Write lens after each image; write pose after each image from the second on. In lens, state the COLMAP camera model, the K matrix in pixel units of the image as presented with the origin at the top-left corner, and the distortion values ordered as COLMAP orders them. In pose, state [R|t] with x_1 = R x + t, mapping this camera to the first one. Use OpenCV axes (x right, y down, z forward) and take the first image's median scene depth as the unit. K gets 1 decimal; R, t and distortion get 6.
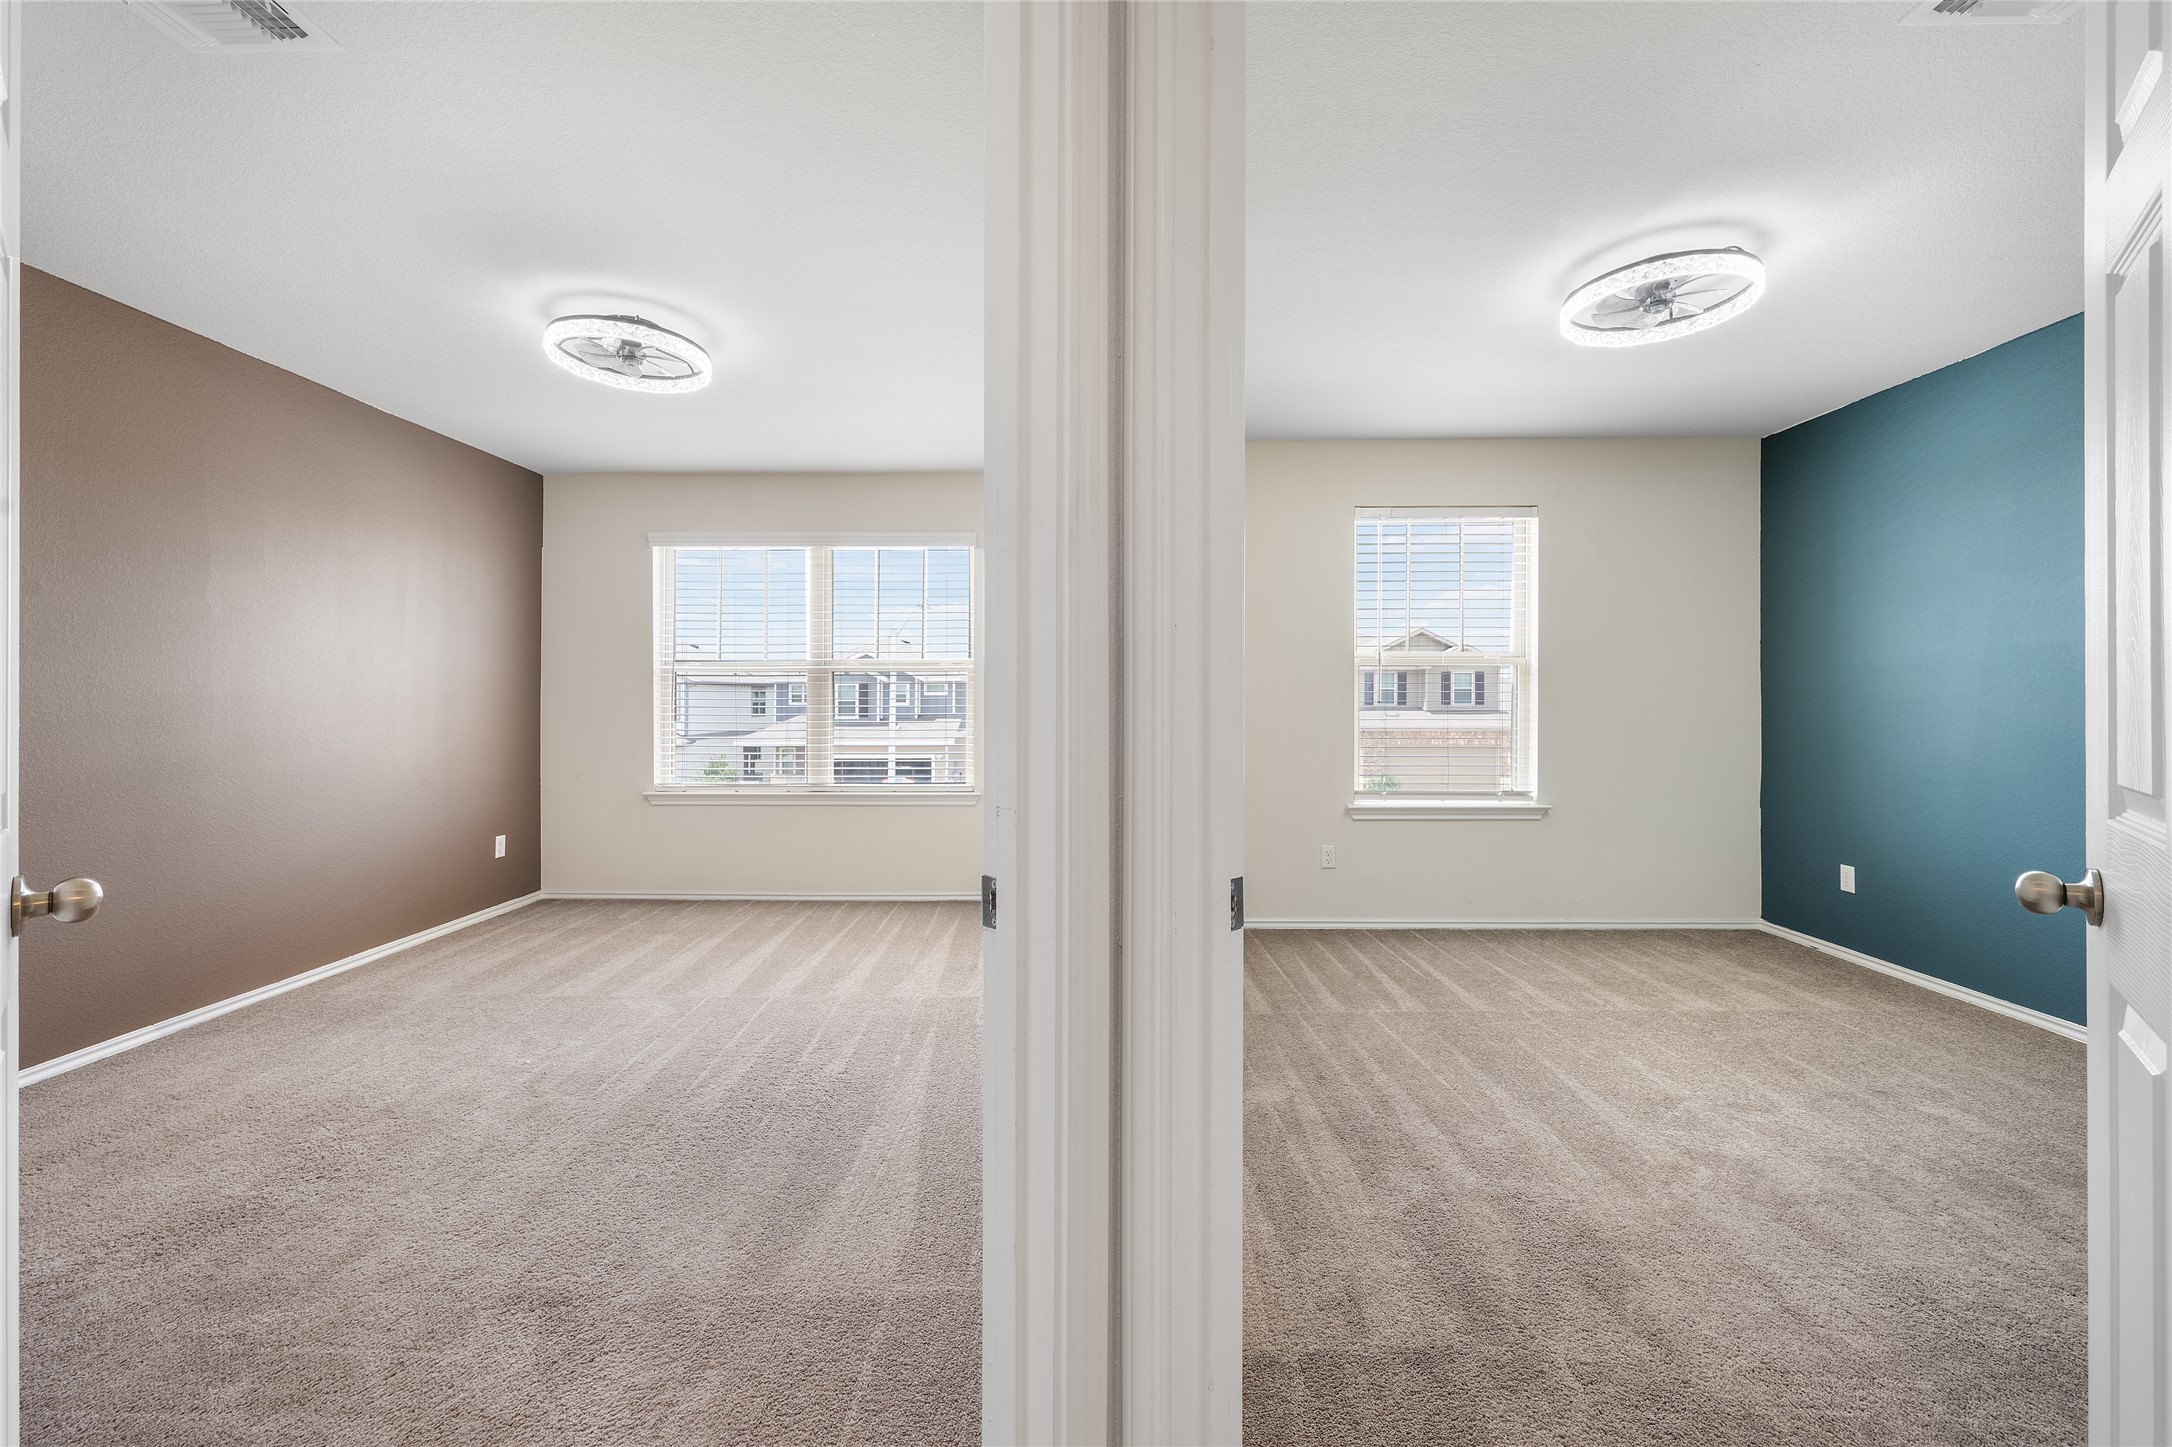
lens RADIAL K [[870.9, 0, 1066.6], [0, 870.9, 697.1], [0, 0, 1]] dist [-0.002544, 0.000861]
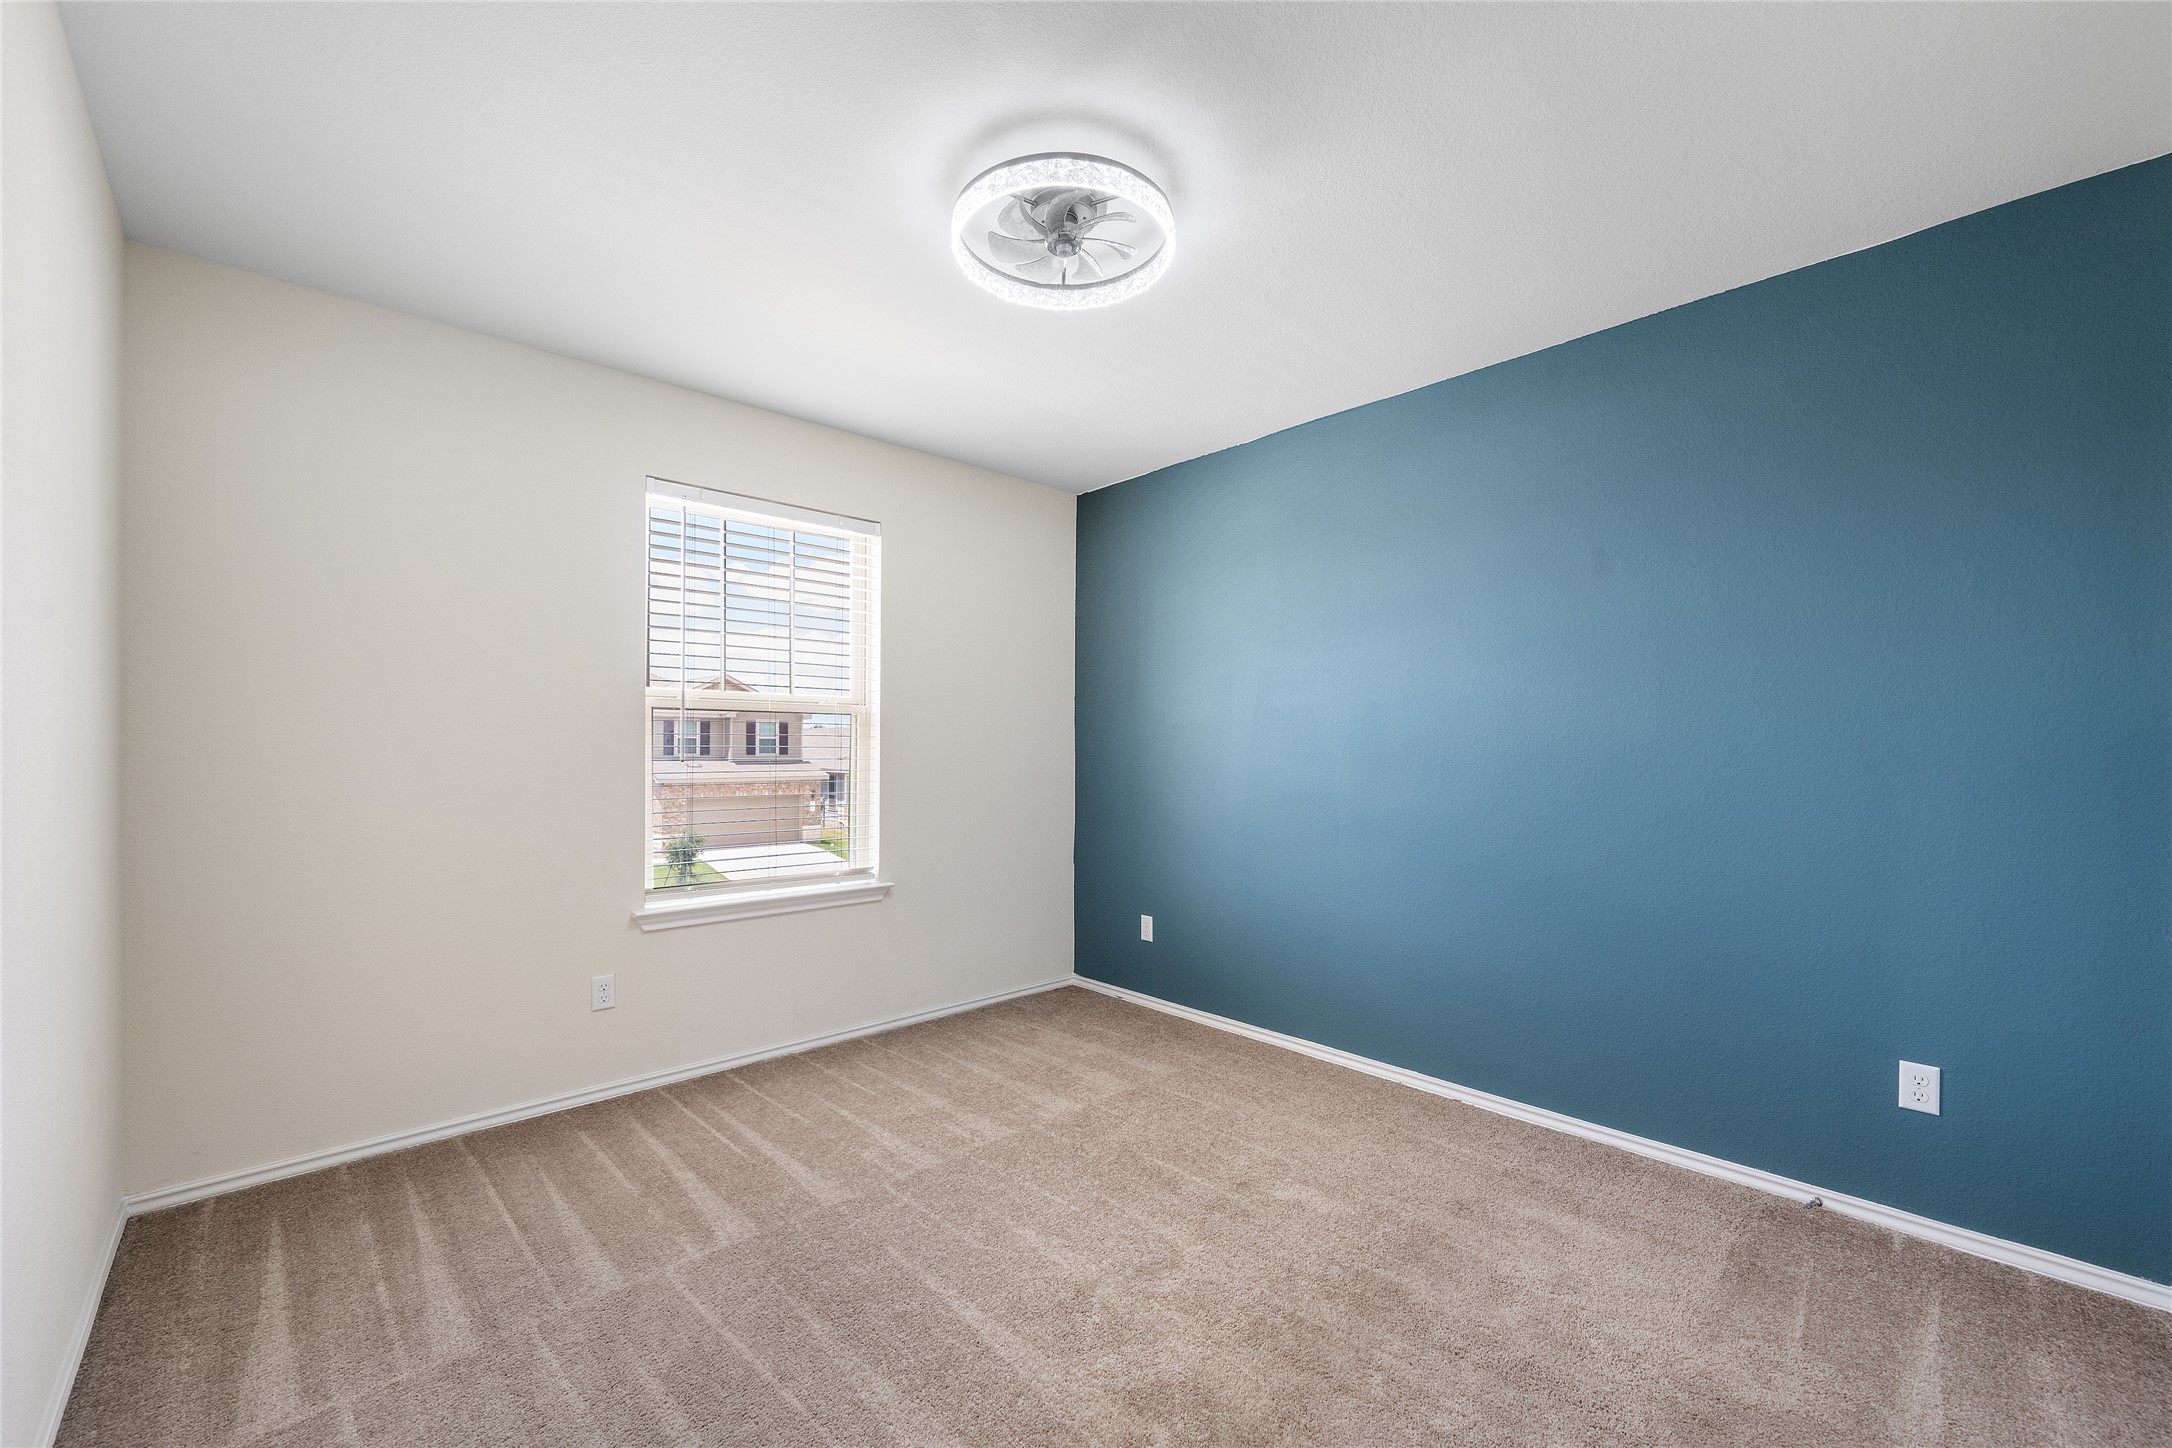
lens RADIAL K [[870.9, 0, 1078.0], [0, 870.9, 752.6], [0, 0, 1]] dist [-0.002544, 0.000861]
pose [[0.715316, -0.000601, 0.698800, 0.119593], [-0.004711, 0.999973, 0.005683, -0.008113], [-0.698785, -0.007357, 0.715294, 0.340373]]
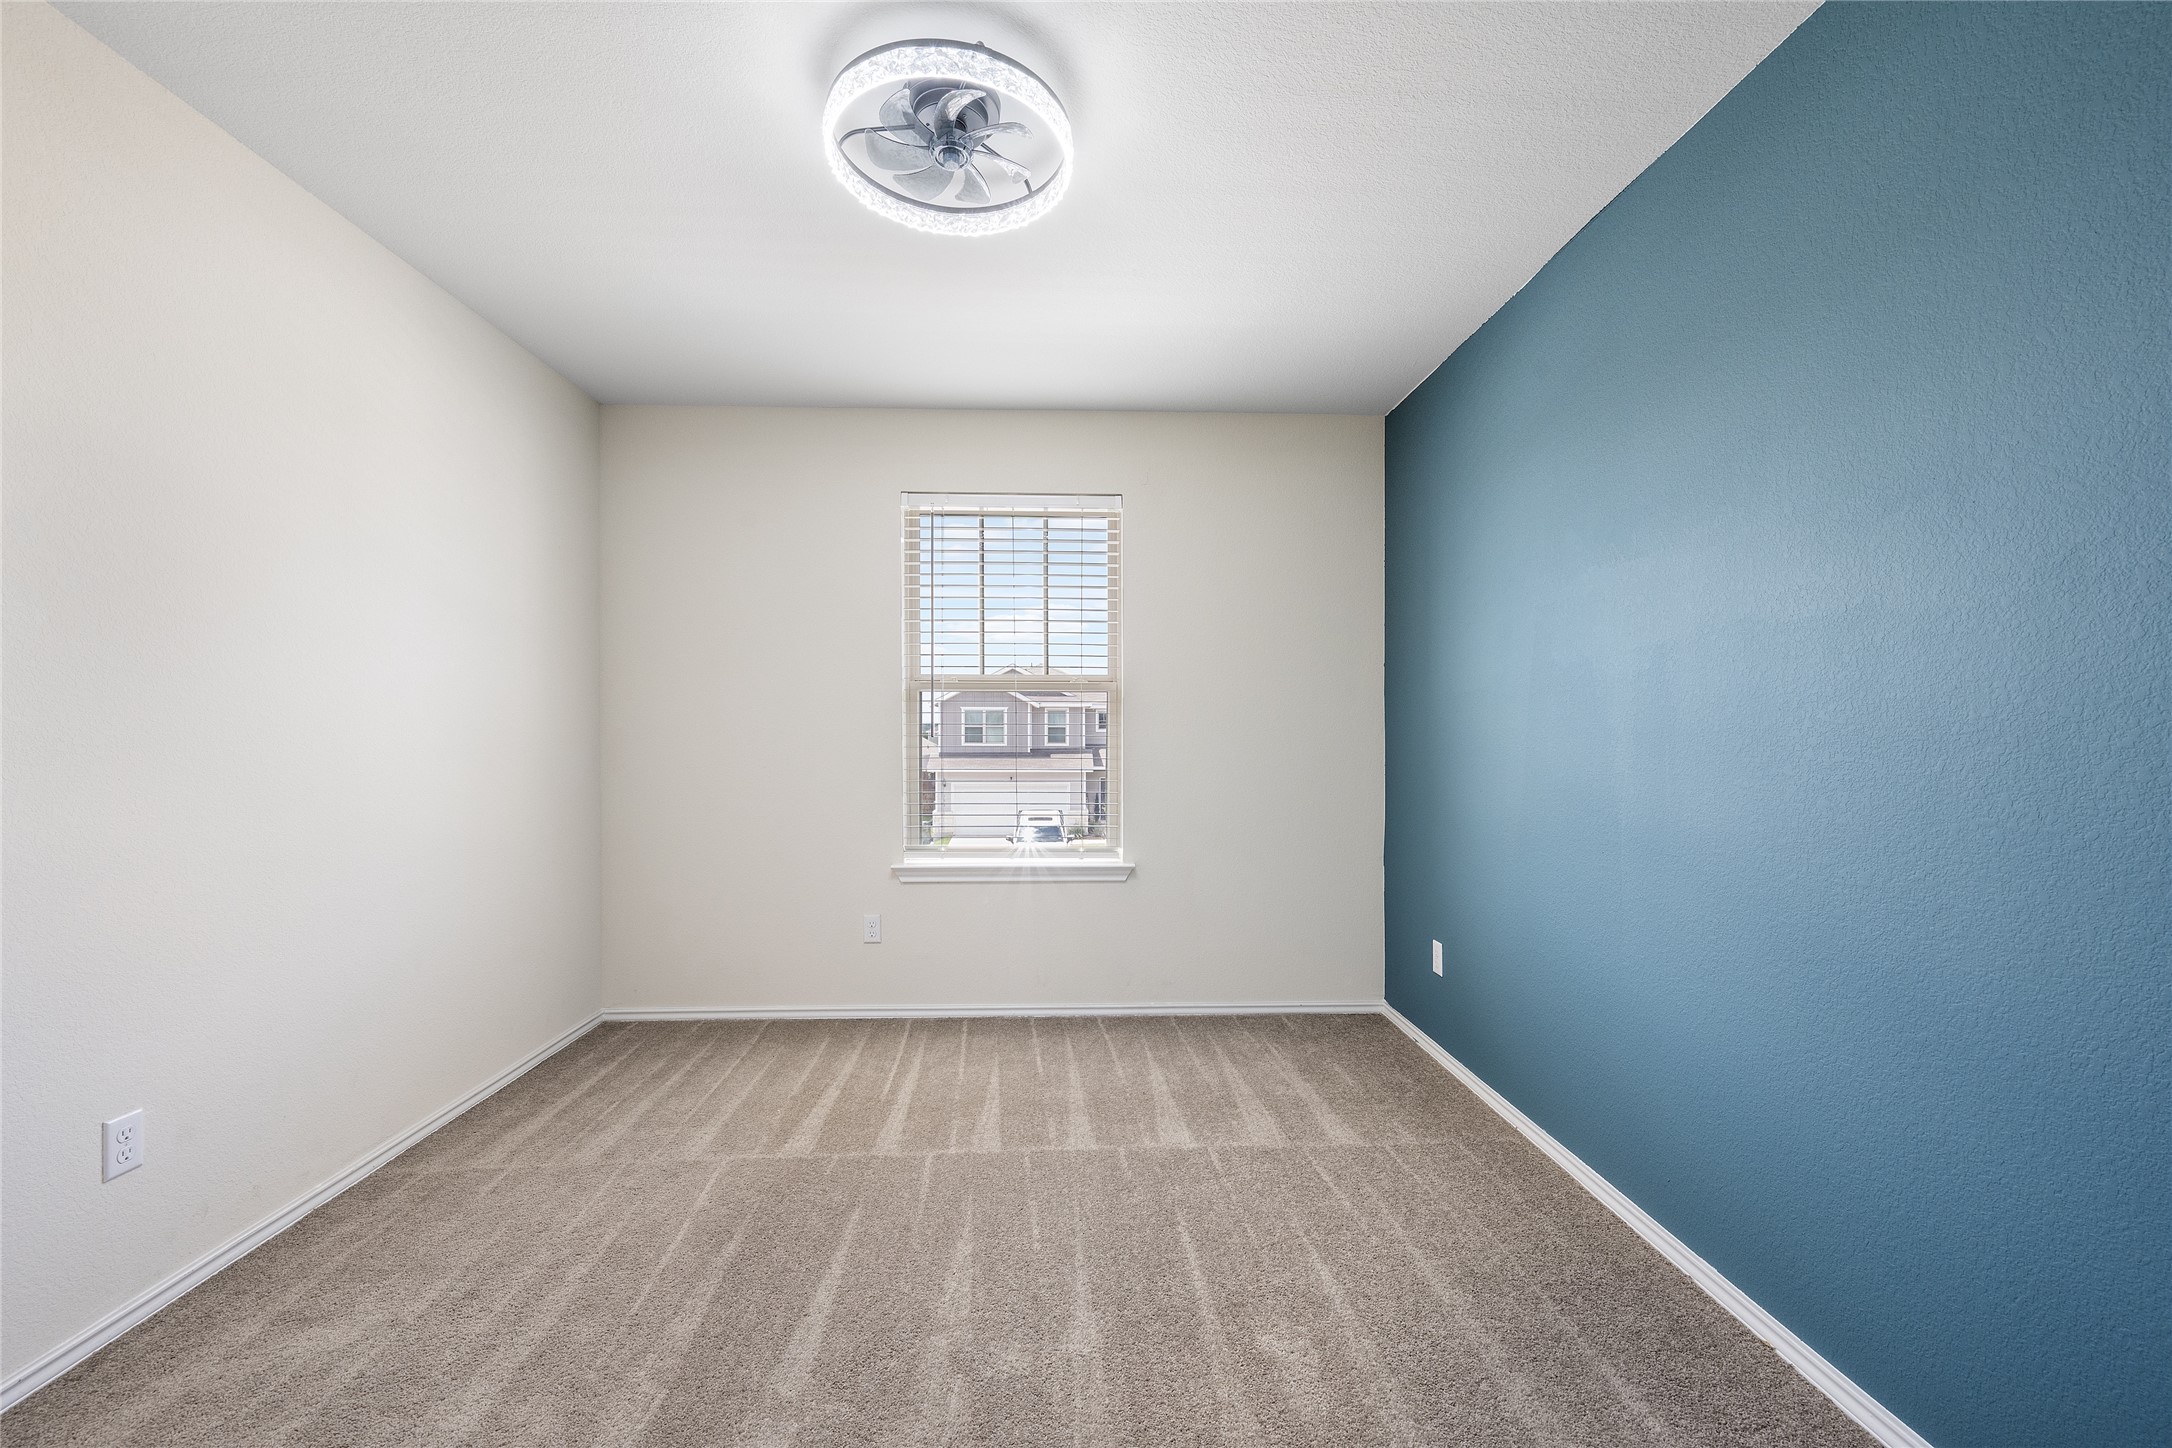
lens RADIAL K [[870.9, 0, 1091.8], [0, 870.9, 736.9], [0, 0, 1]] dist [-0.002544, 0.000861]
pose [[0.998212, 0.001987, 0.059736, 0.576164], [-0.002543, 0.999954, 0.009236, -0.001846], [-0.059715, -0.009371, 0.998171, 0.238363]]
